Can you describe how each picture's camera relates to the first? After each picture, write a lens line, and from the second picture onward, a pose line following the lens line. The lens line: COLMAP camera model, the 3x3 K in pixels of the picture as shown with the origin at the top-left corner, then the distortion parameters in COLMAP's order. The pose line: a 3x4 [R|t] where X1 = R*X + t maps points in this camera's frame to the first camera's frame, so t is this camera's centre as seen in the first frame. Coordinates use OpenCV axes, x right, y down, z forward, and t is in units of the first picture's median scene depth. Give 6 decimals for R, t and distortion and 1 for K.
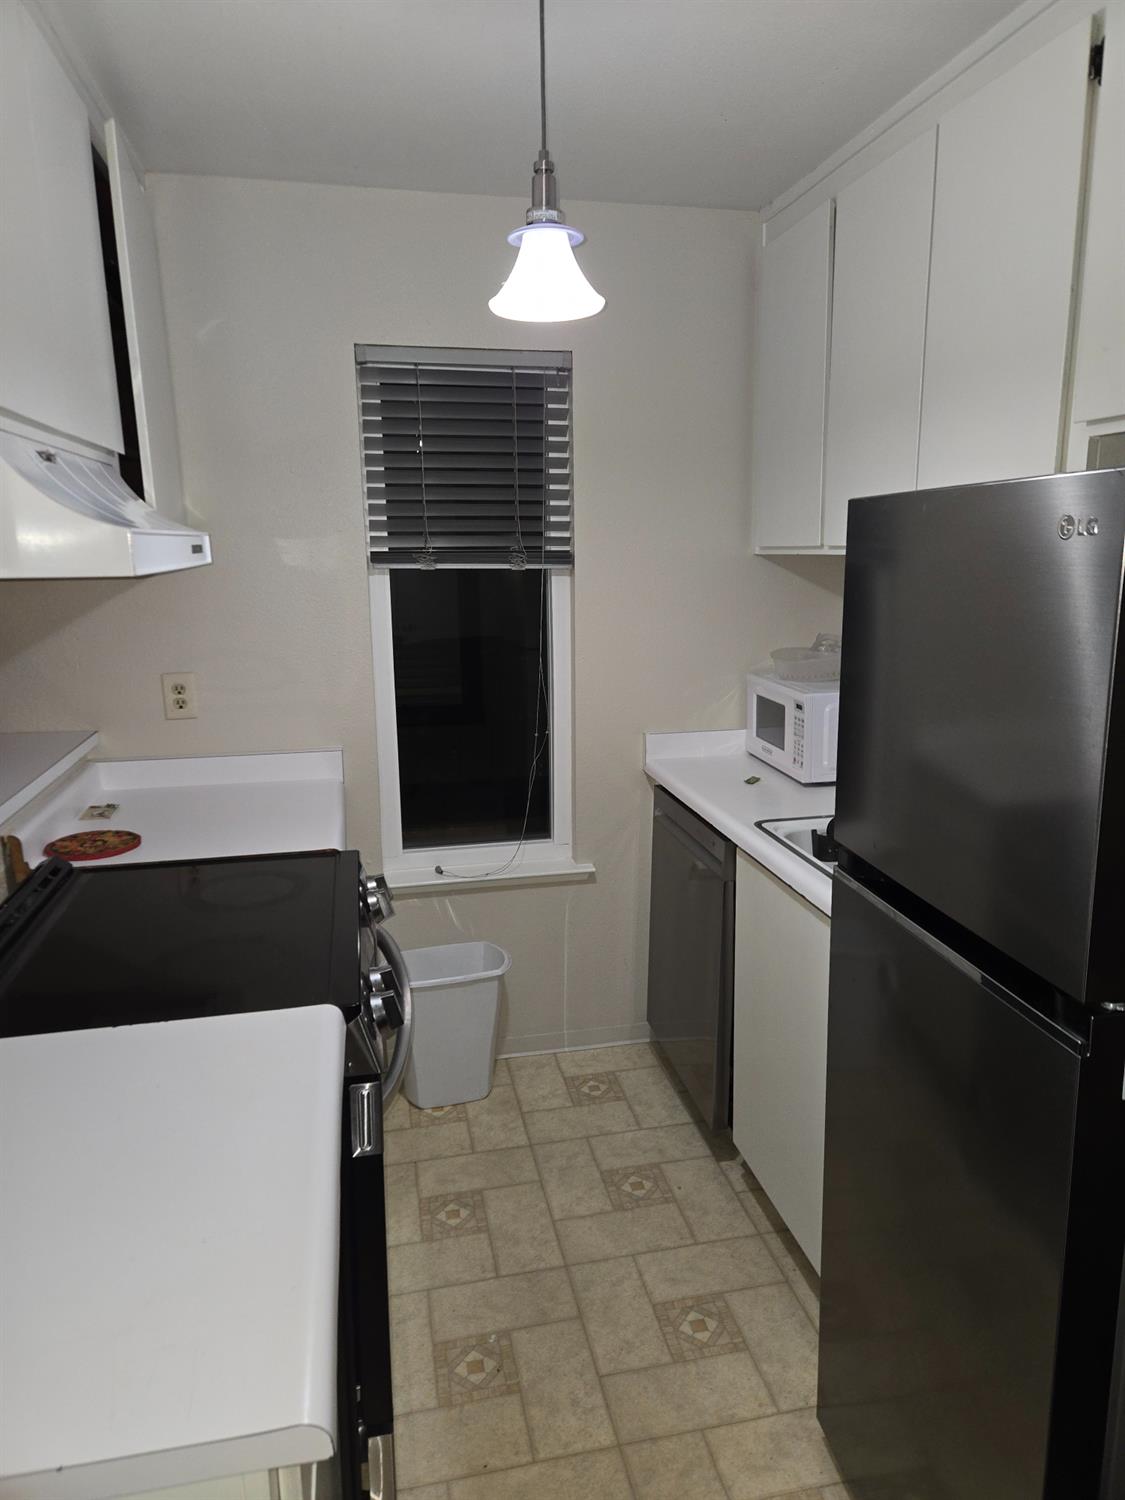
lens RADIAL K [[1011.2, 0, 564.8], [0, 1011.2, 748.1], [0, 0, 1]] dist [0.043672, -0.043199]
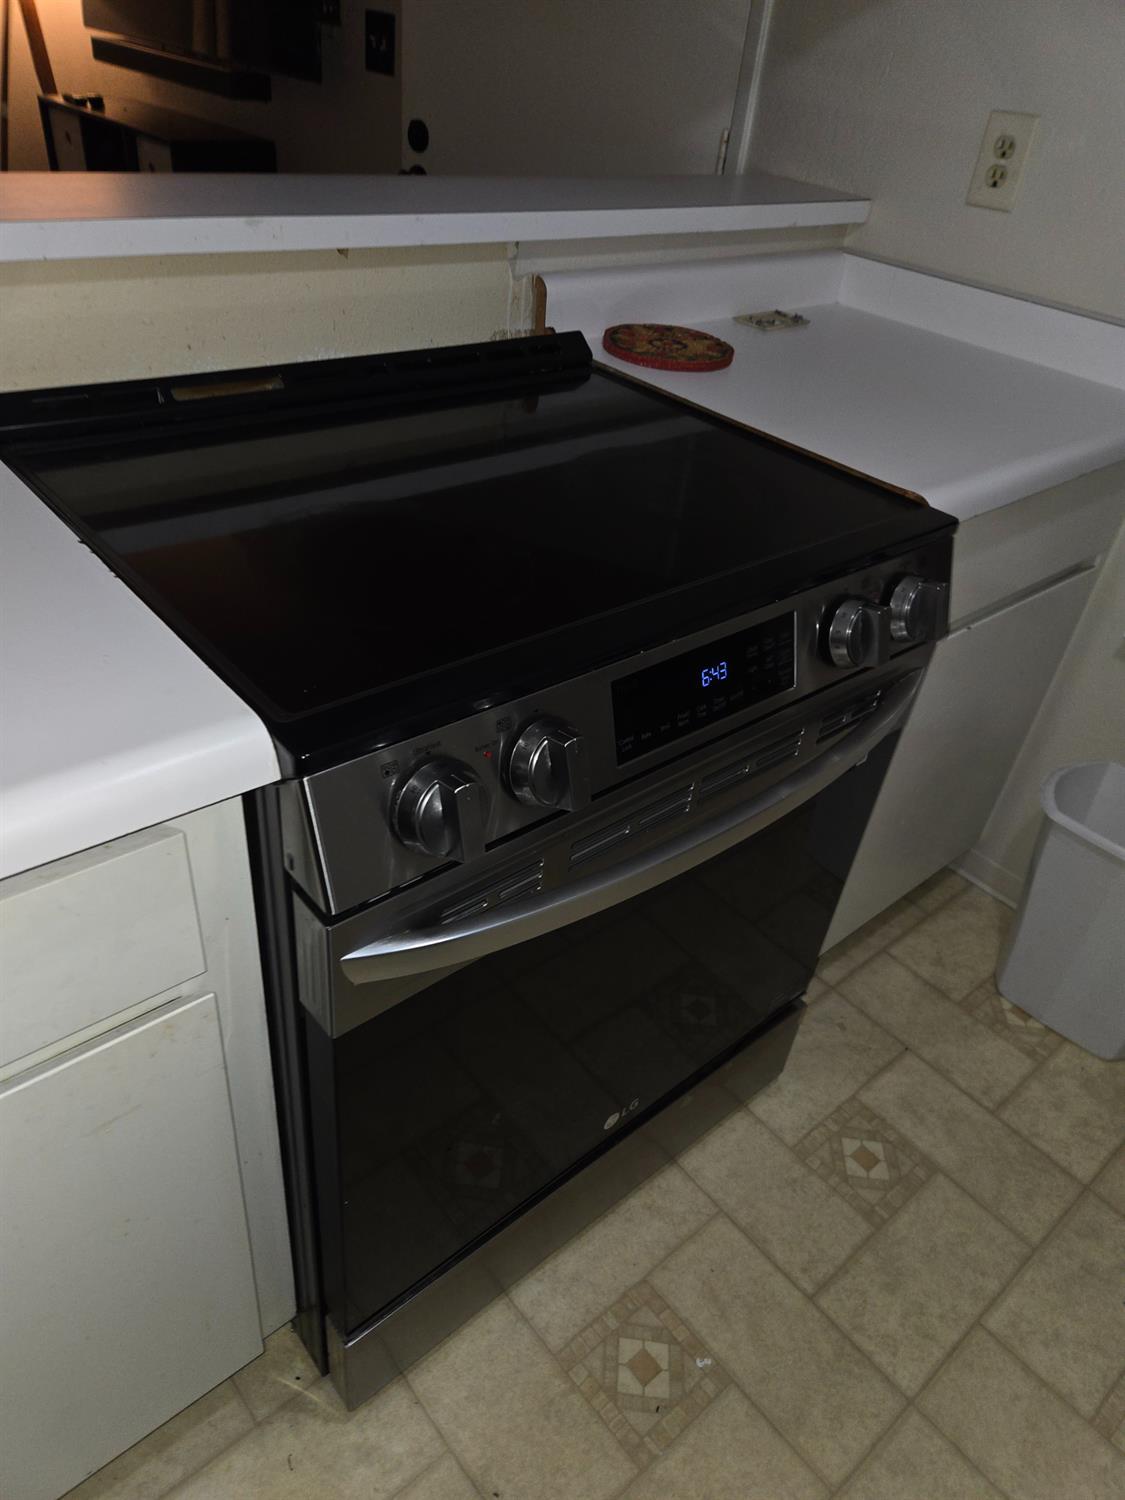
lens RADIAL K [[1011.2, 0, 566.1], [0, 1011.2, 755.1], [0, 0, 1]] dist [0.043672, -0.043199]
pose [[0.478357, 0.572491, -0.665904, 0.074327], [-0.293612, 0.818917, 0.493121, 0.010032], [0.827627, -0.040371, 0.559825, 0.524889]]
